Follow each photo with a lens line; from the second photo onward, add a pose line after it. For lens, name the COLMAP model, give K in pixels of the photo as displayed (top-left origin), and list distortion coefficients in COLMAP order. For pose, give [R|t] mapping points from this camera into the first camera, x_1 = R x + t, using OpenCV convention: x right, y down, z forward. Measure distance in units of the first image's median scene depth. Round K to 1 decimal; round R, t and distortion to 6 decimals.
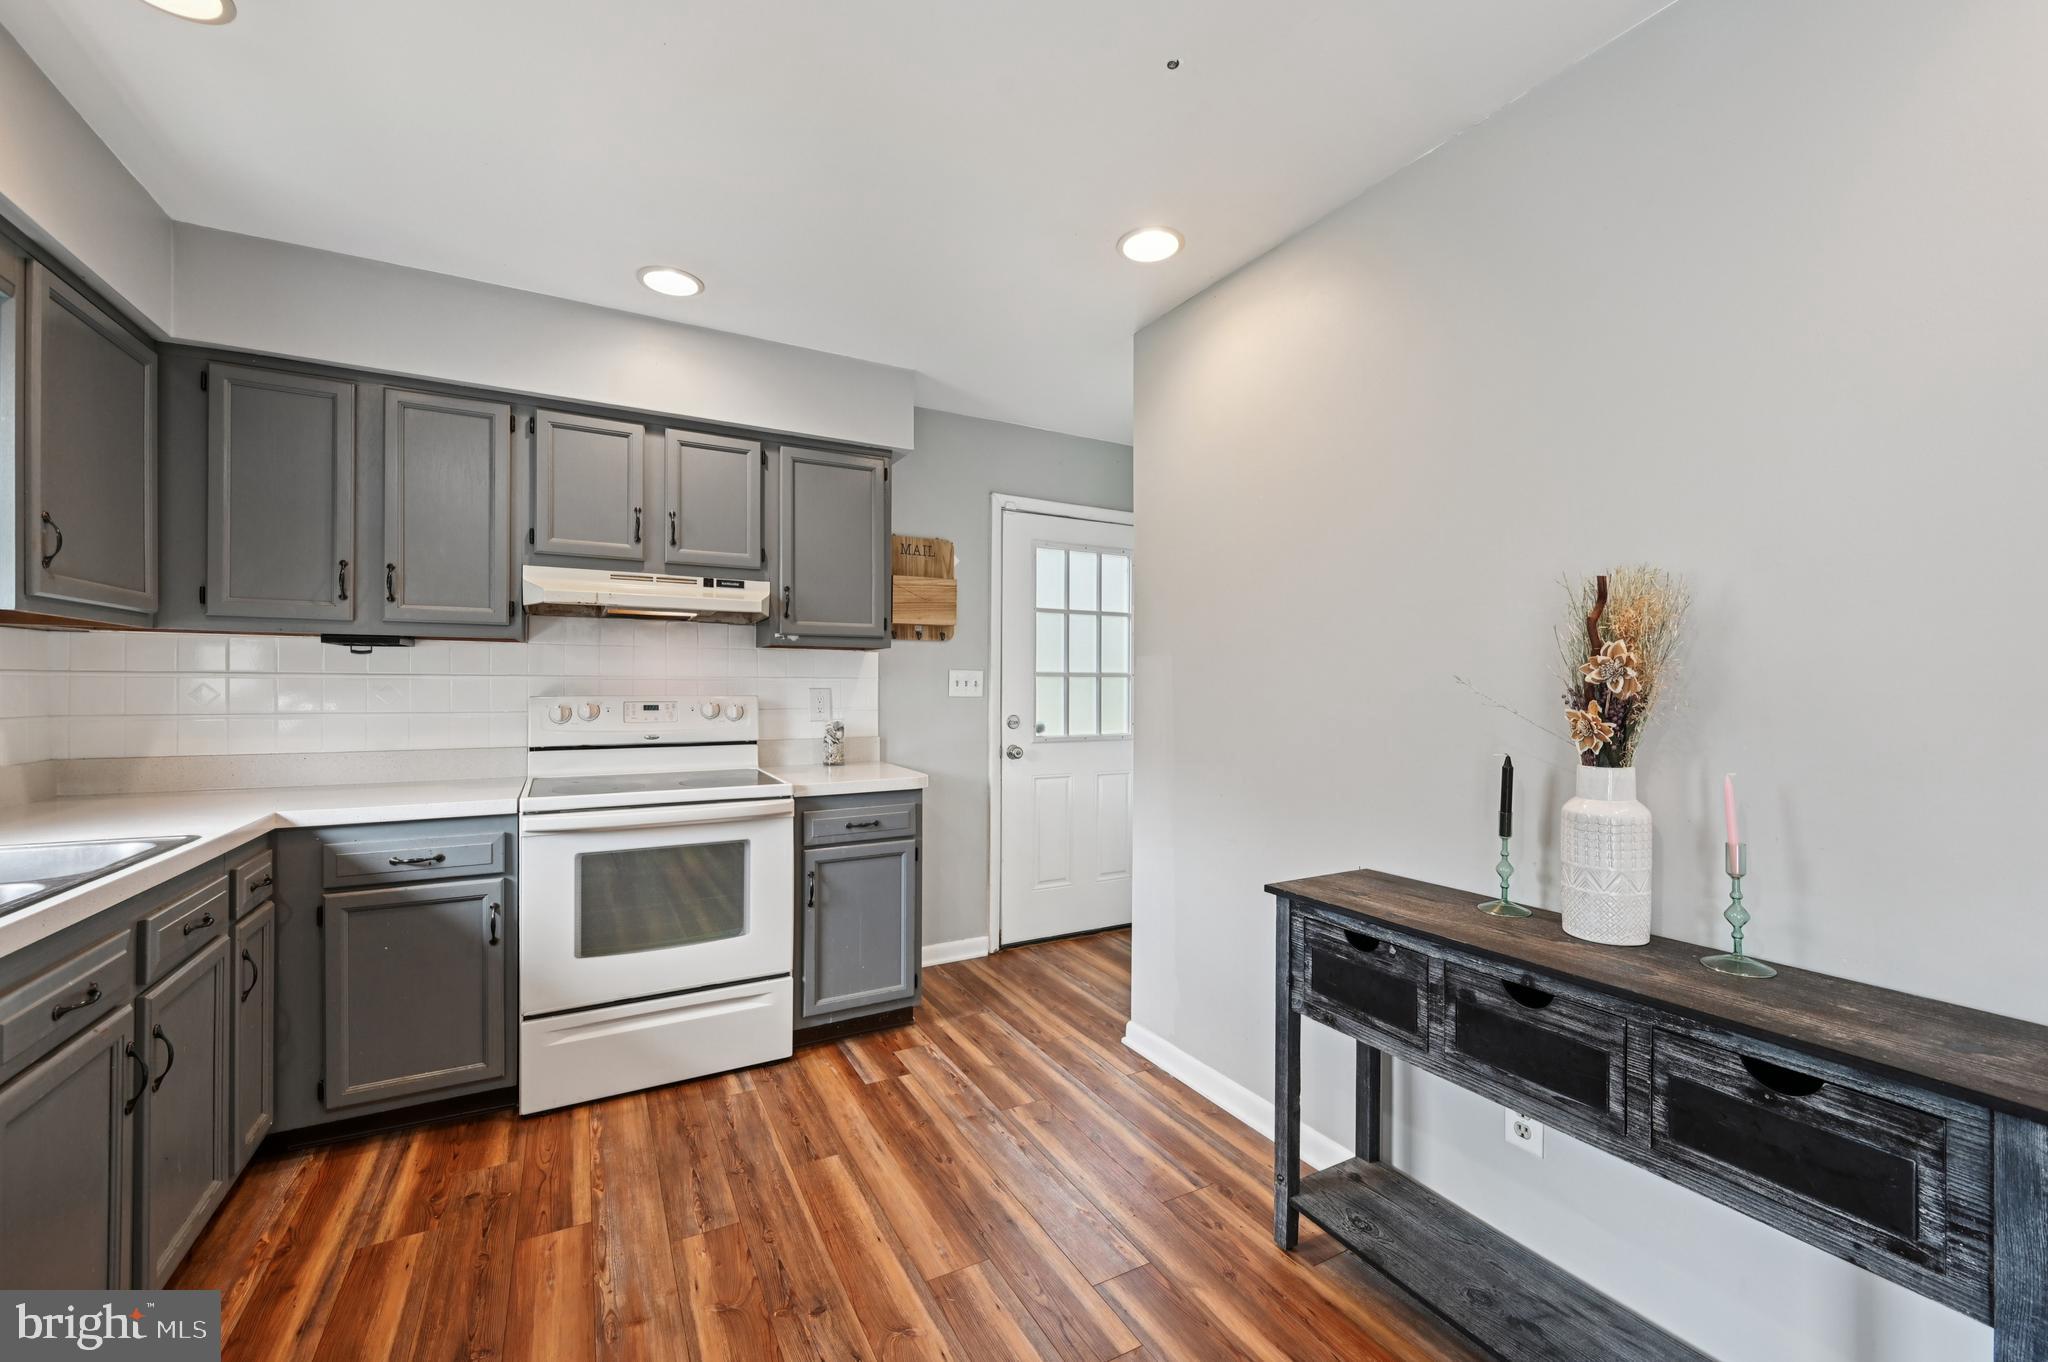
lens RADIAL K [[816.3, 0, 1030.6], [0, 816.3, 689.7], [0, 0, 1]] dist [-0.000828, -0.000419]
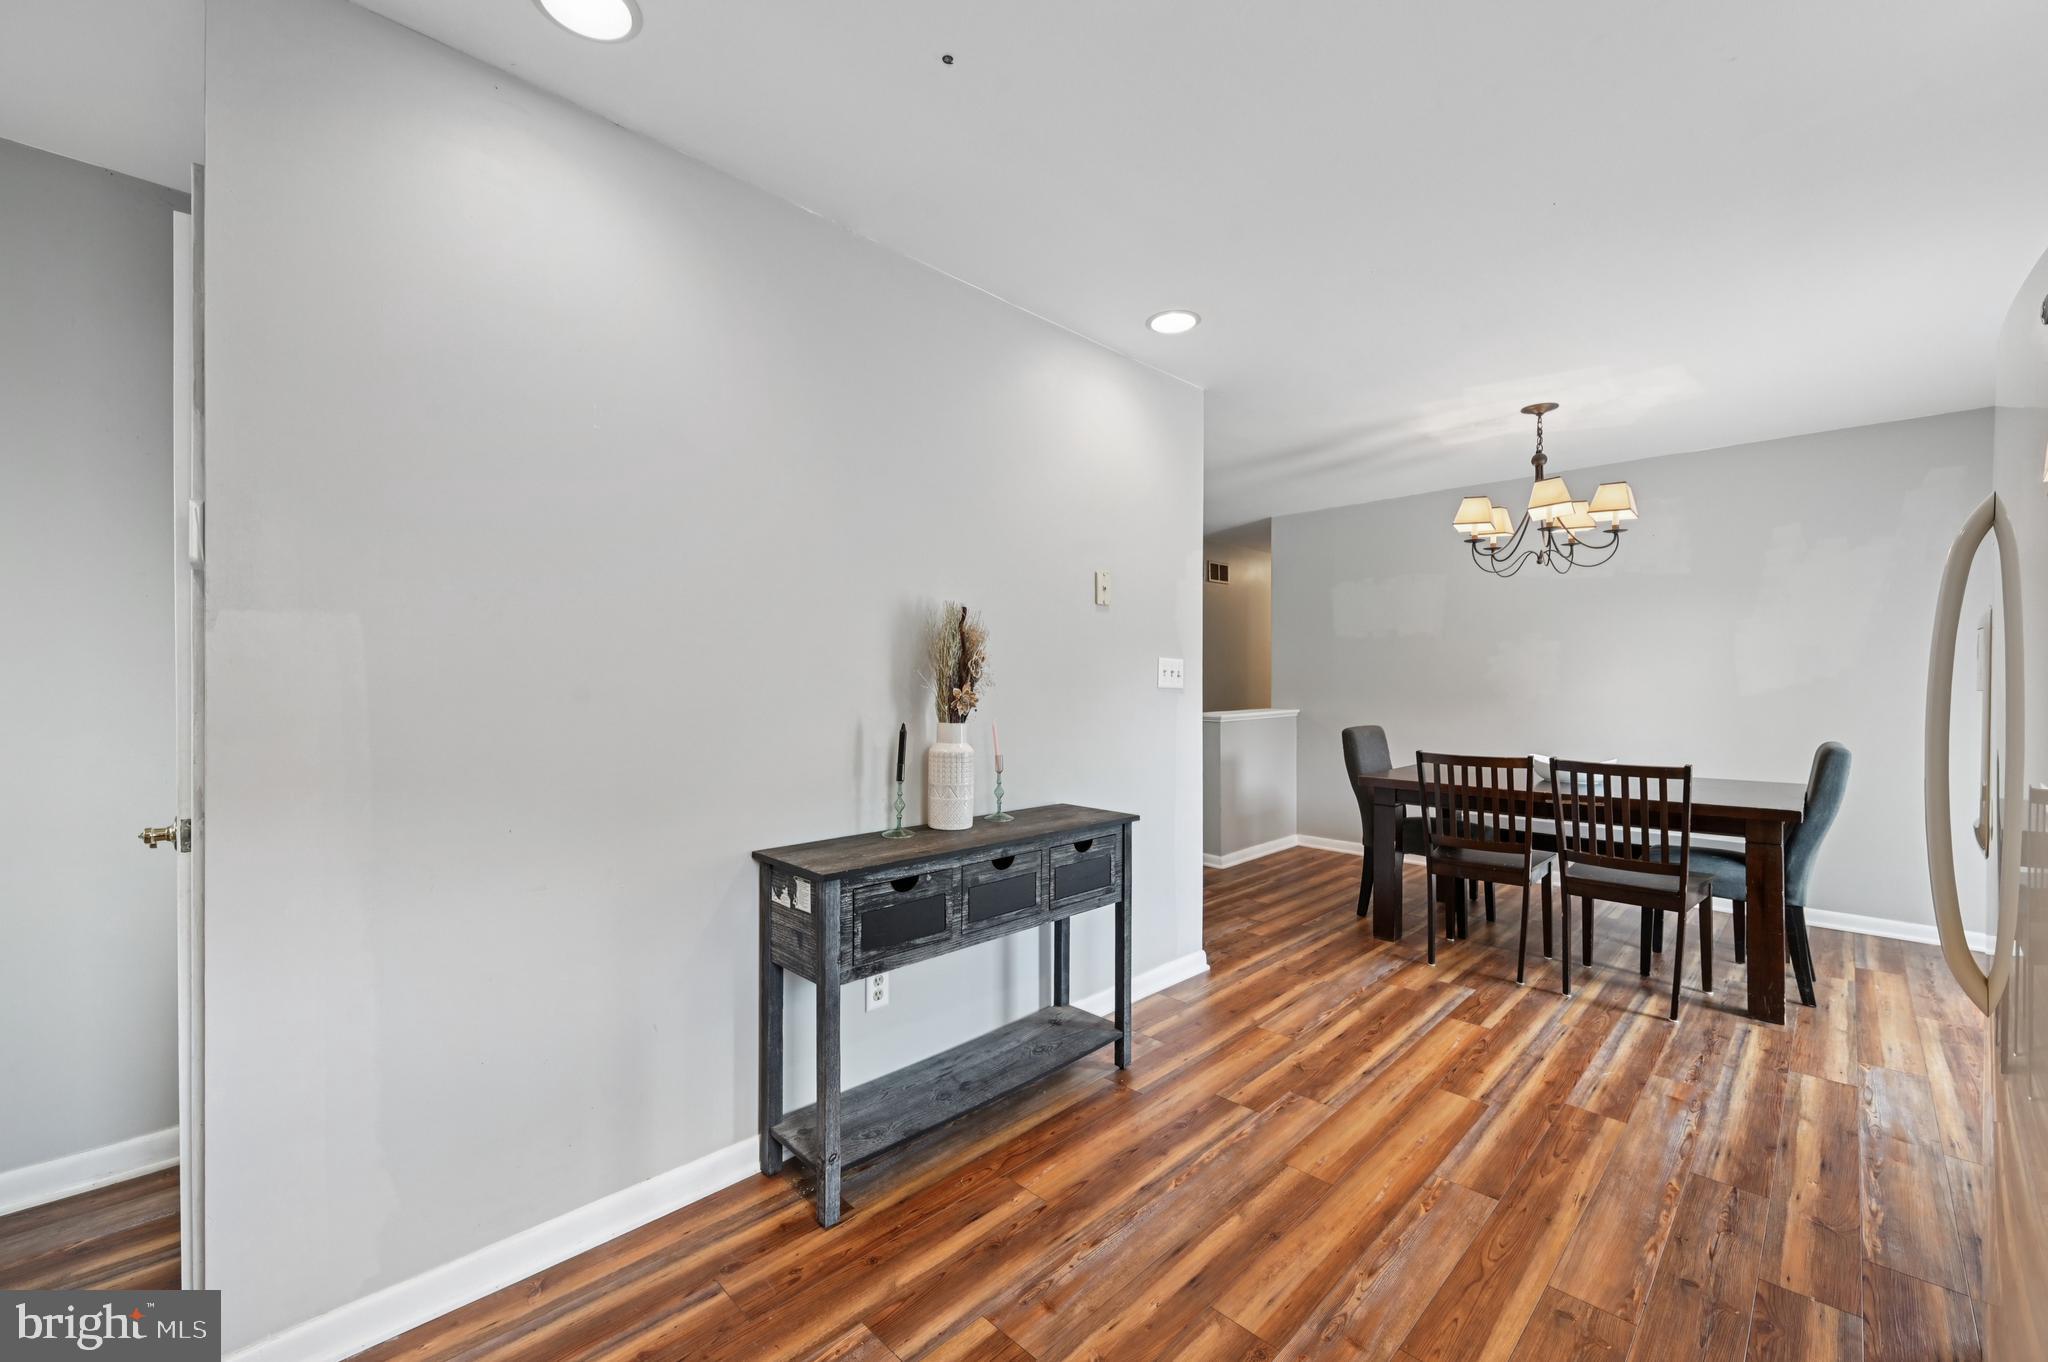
lens RADIAL K [[818.5, 0, 1037.4], [0, 818.5, 679.3], [0, 0, 1]] dist [-0.001053, 0.000380]
pose [[-0.273105, -0.006768, 0.961960, -0.561142], [-0.001384, 0.999977, 0.006642, -0.002645], [-0.961983, 0.000483, -0.273108, 0.784953]]
